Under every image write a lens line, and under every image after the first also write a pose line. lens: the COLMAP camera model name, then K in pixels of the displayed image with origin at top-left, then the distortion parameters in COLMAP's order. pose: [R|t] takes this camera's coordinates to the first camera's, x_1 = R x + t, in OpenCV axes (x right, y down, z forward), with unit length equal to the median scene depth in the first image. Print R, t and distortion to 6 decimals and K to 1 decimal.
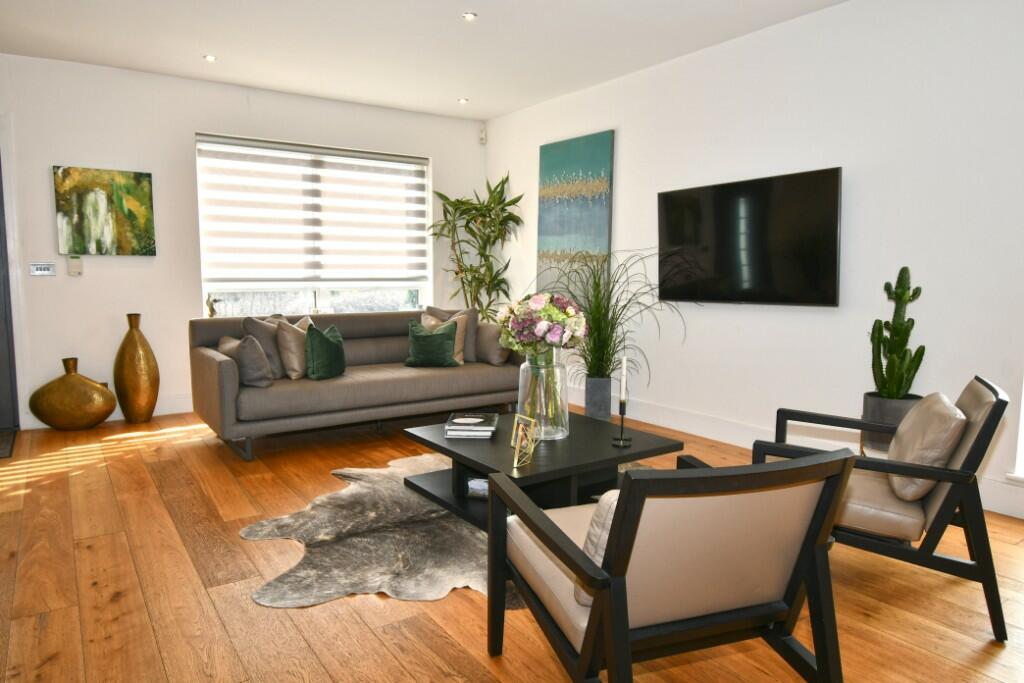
lens RADIAL K [[664.3, 0, 512.0], [0, 664.3, 341.5], [0, 0, 1]] dist [0.001005, 0.000385]
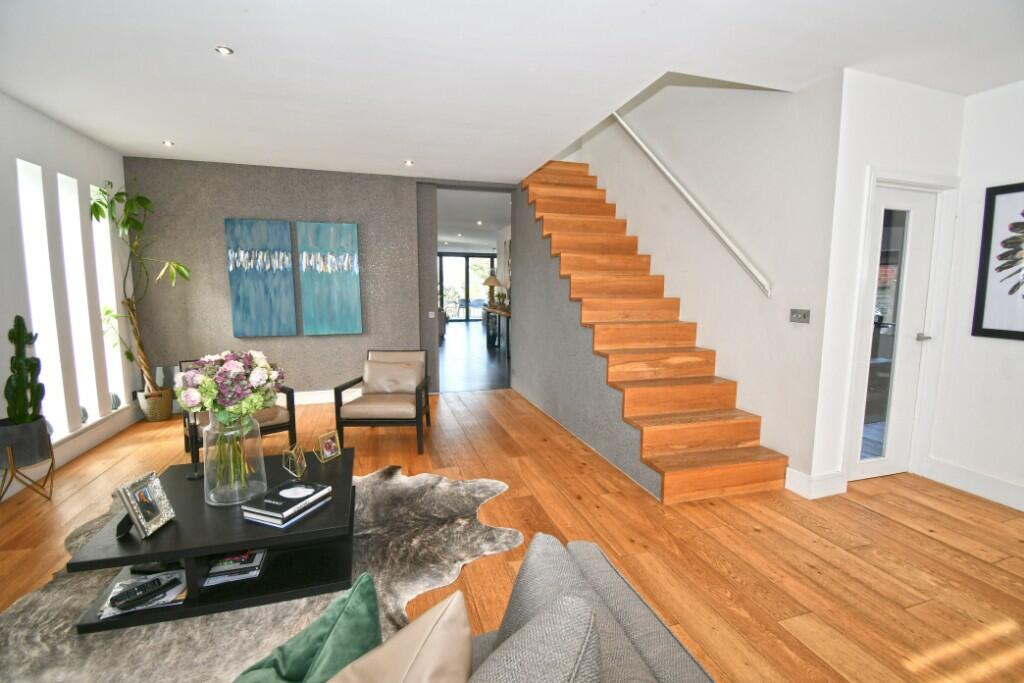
lens RADIAL K [[458.1, 0, 512.0], [0, 458.1, 341.5], [0, 0, 1]] dist [-0.001511, -0.000328]
pose [[-0.950880, -0.042814, 0.306586, -0.664773], [0.028026, 0.974416, 0.223000, -0.270994], [-0.308289, 0.220638, -0.925352, 1.793477]]
